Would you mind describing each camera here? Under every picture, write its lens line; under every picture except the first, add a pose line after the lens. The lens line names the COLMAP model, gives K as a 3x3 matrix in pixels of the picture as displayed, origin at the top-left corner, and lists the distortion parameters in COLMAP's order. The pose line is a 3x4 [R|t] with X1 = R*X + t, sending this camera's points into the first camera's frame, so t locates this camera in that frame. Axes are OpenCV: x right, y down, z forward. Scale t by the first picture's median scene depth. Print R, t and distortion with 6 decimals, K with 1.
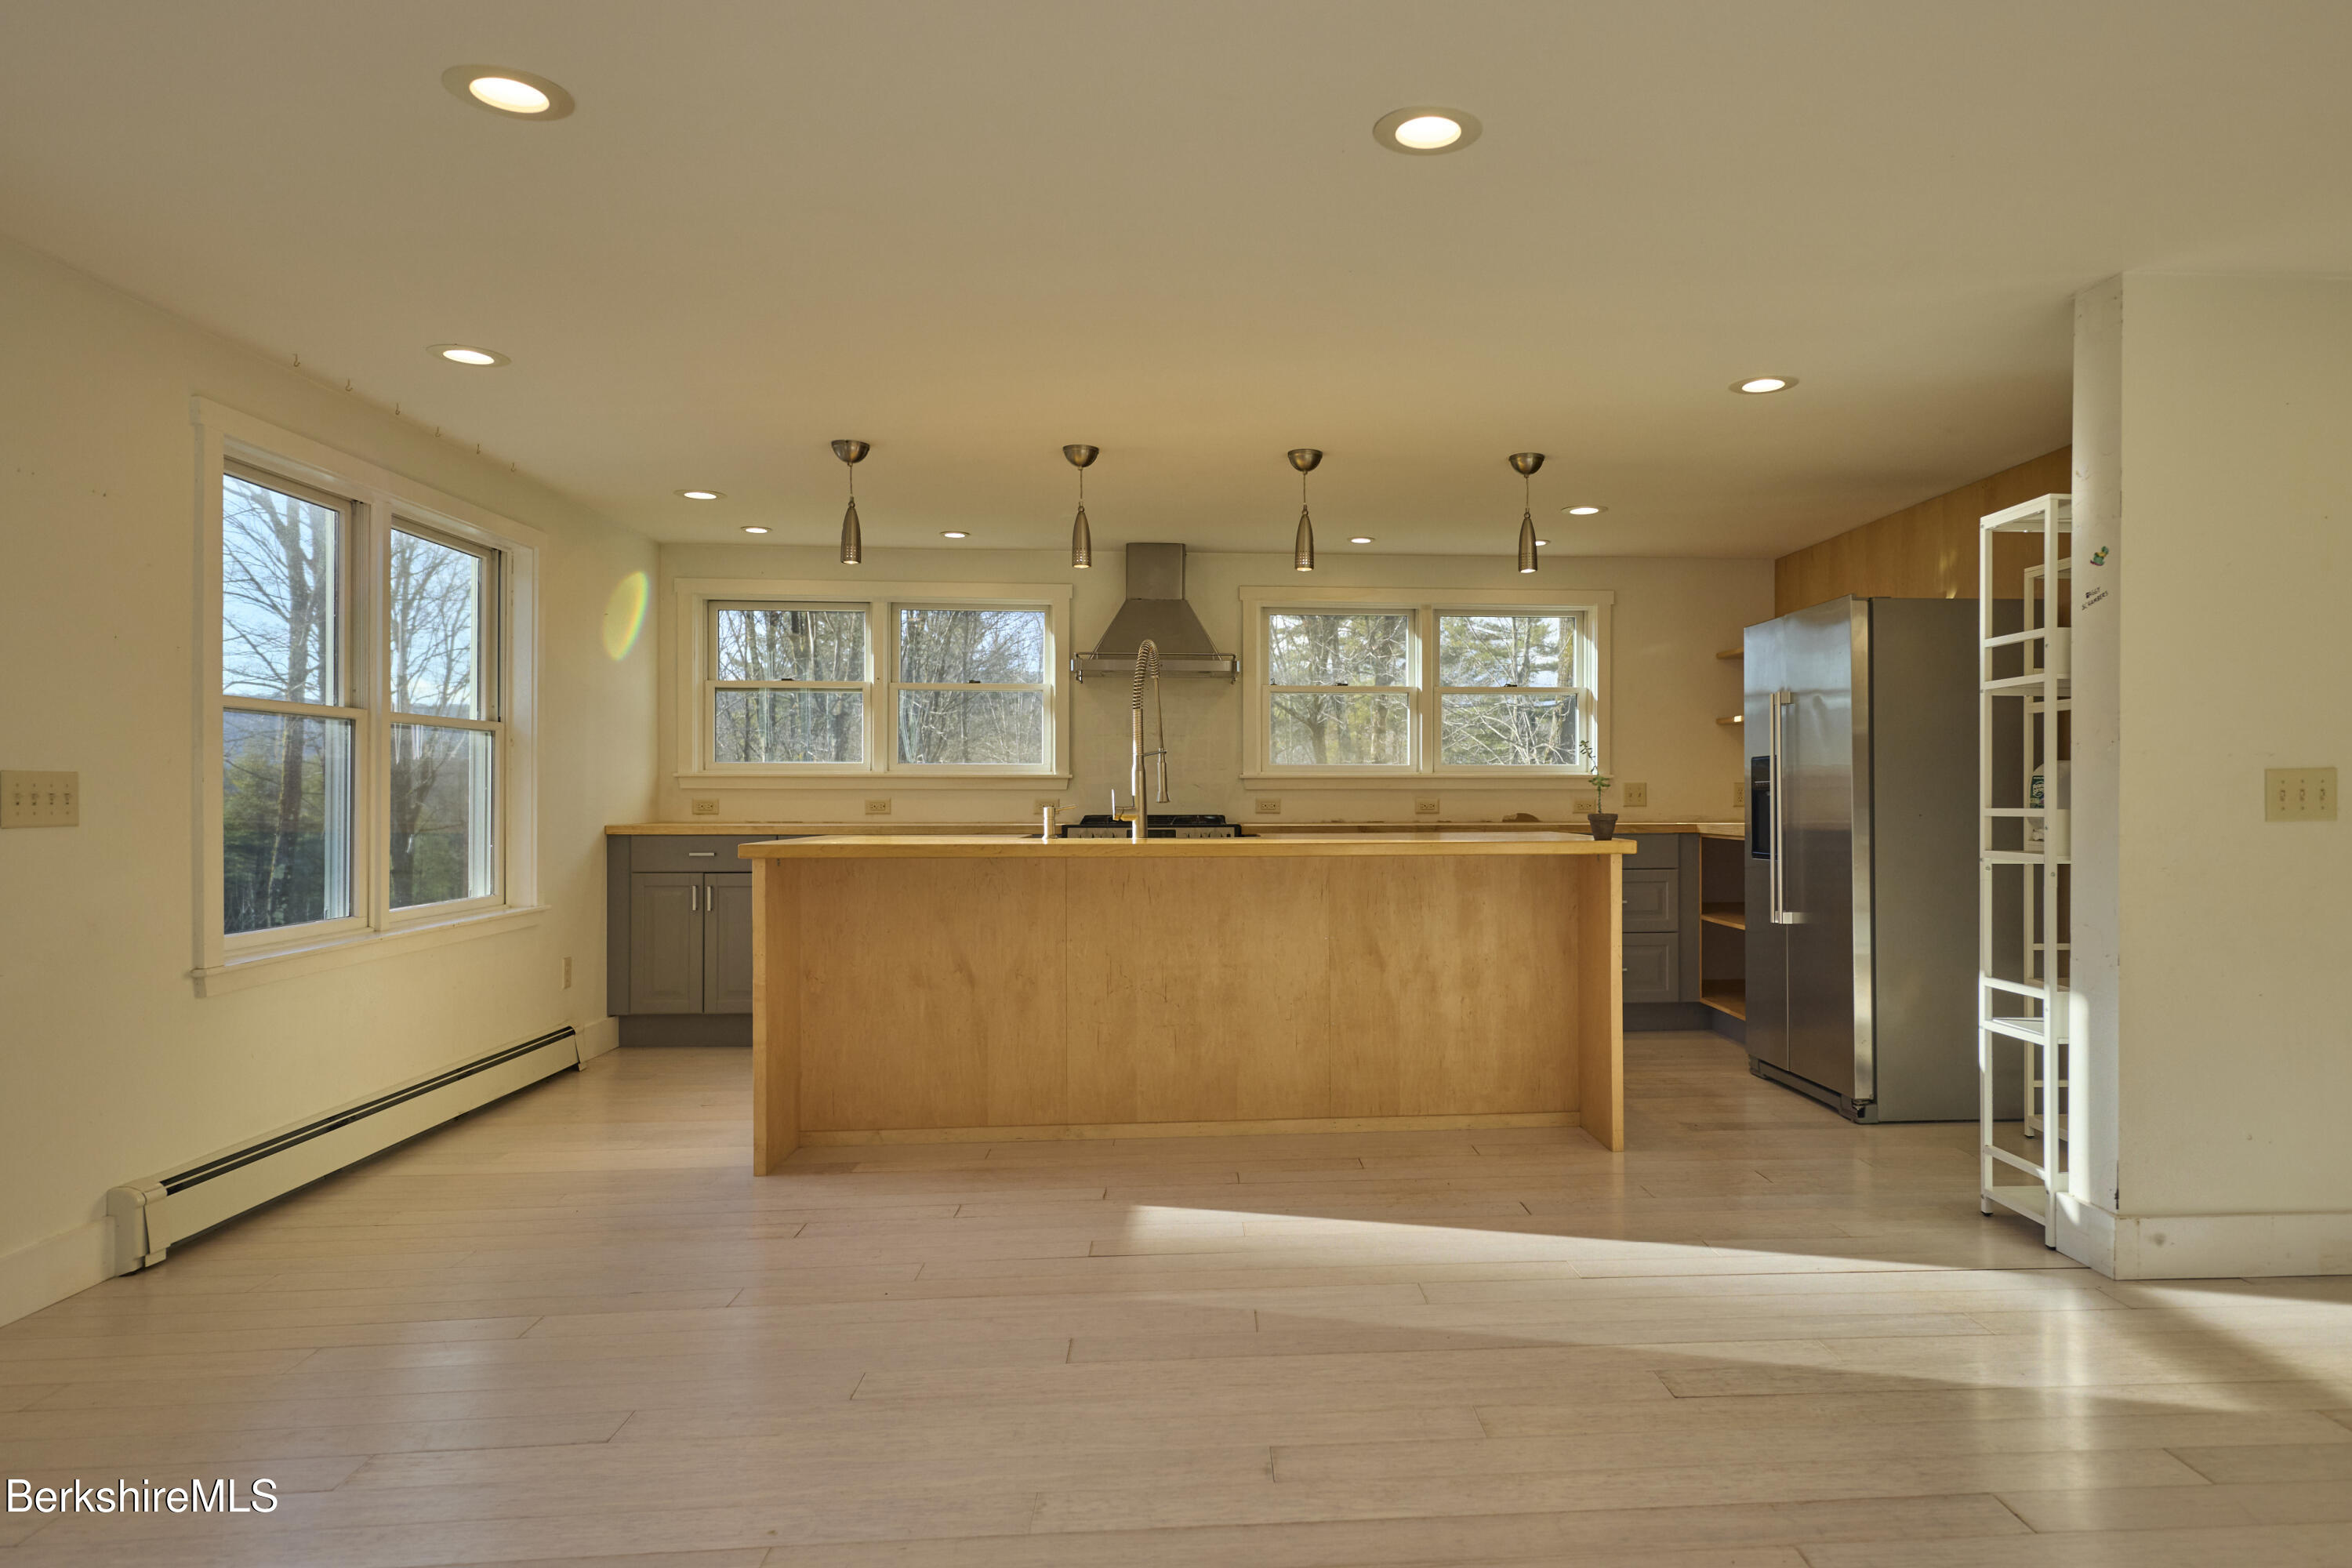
lens RADIAL K [[1464.5, 0, 1292.7], [0, 1464.5, 794.6], [0, 0, 1]] dist [0.019121, -0.001427]
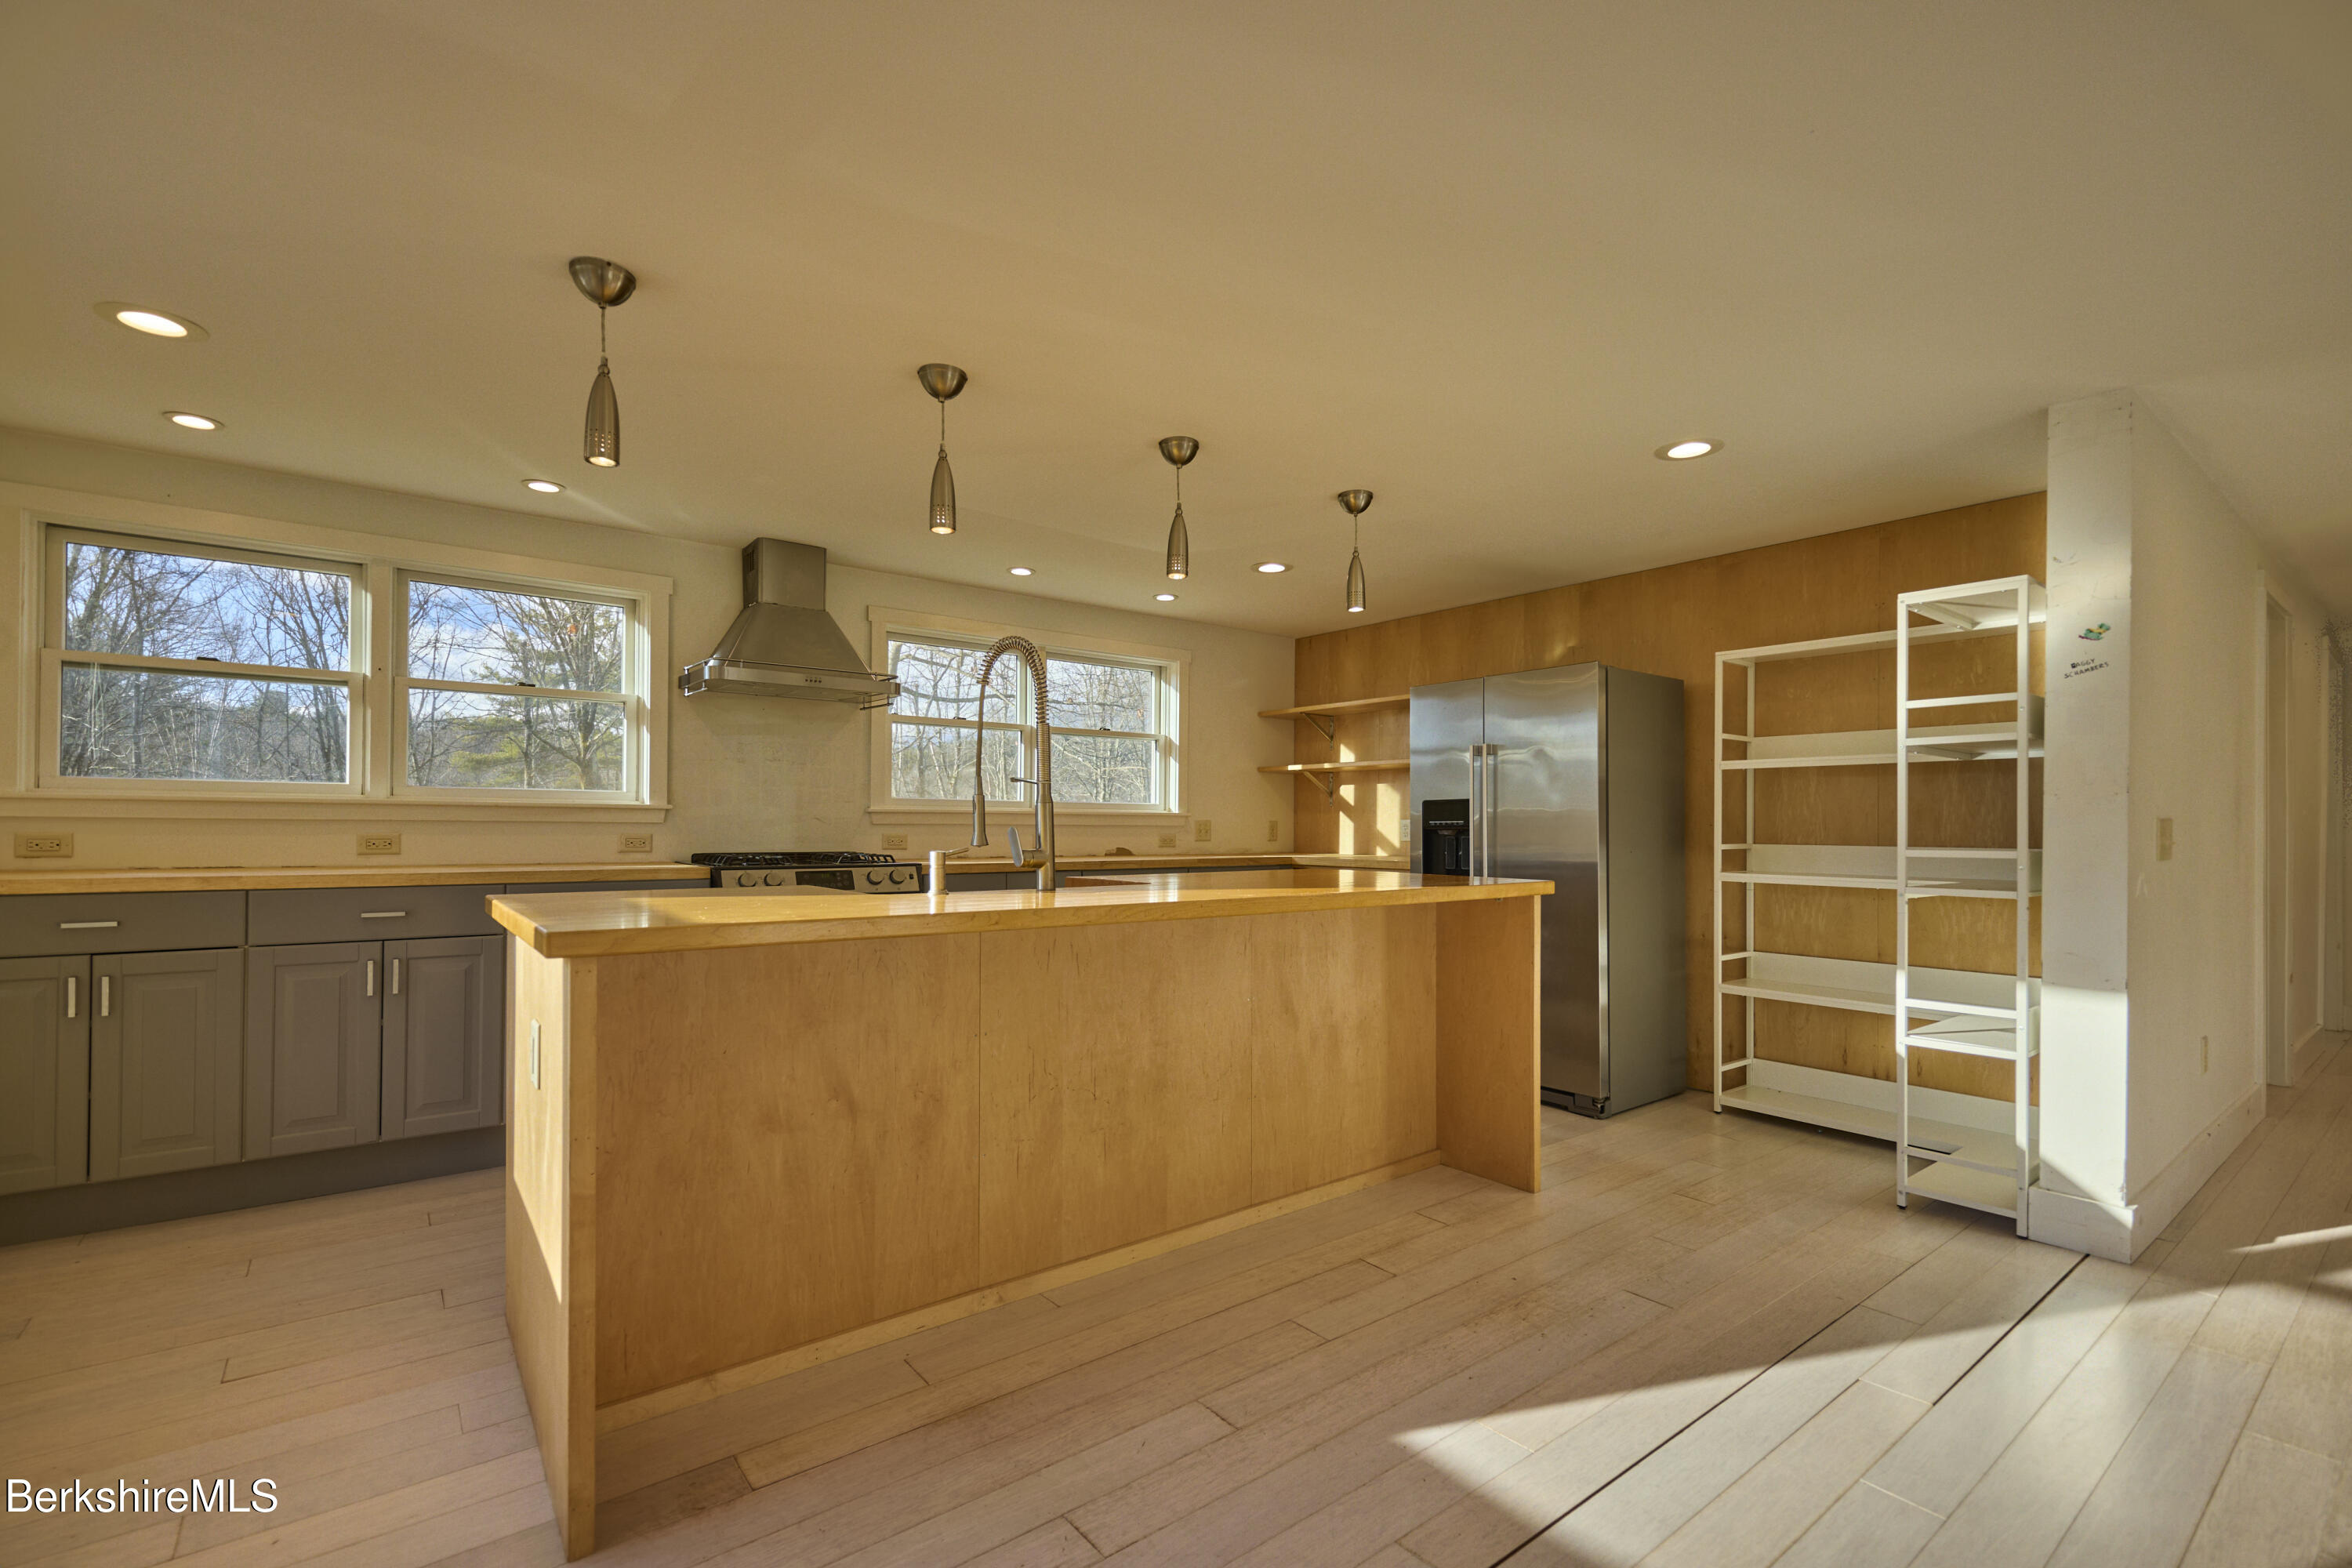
lens RADIAL K [[1037.4, 0, 1177.2], [0, 1037.4, 823.0], [0, 0, 1]] dist [0.005620, -0.000699]
pose [[0.832146, 0.008003, 0.554498, -0.352564], [-0.006211, 0.999968, -0.005111, -0.002917], [-0.554521, 0.000809, 0.832169, 0.510965]]
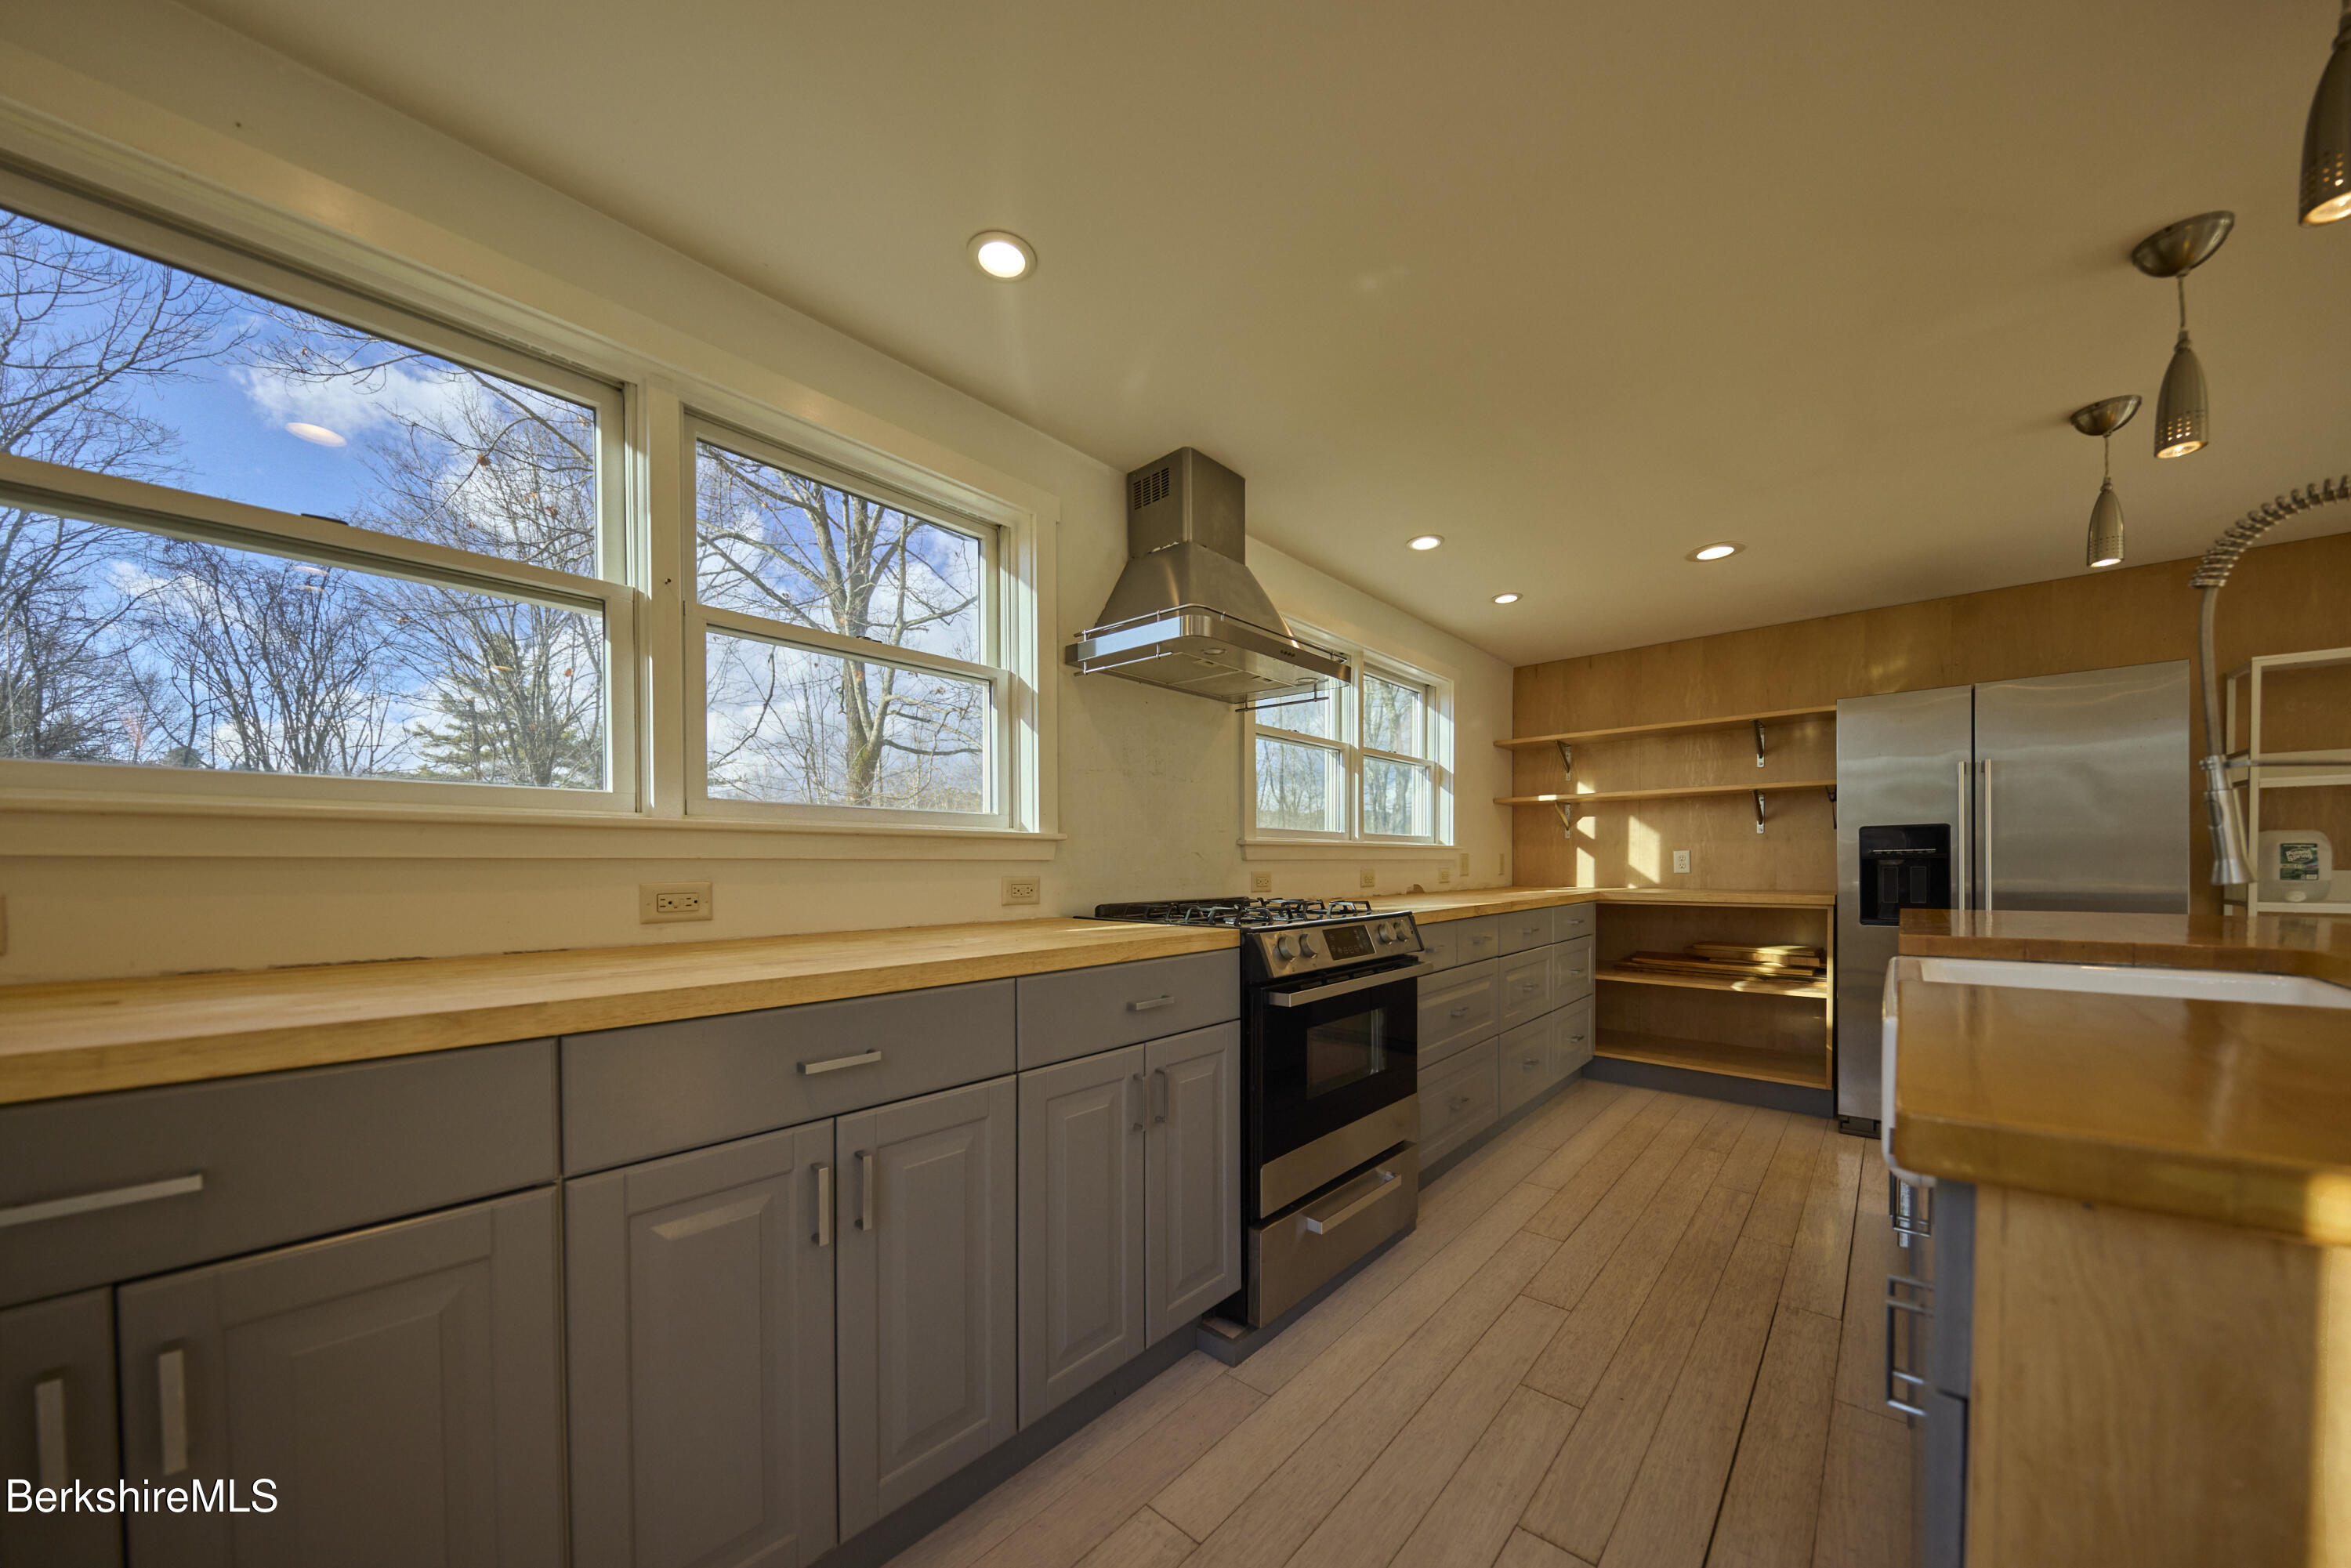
lens RADIAL K [[799.6, 0, 1167.4], [0, 799.6, 875.9], [0, 0, 1]] dist [-0.001571, -0.000931]
pose [[0.722565, -0.012772, 0.691185, -0.495666], [0.005480, 0.999904, 0.012747, -0.001288], [-0.691281, -0.005423, 0.722566, 1.103477]]
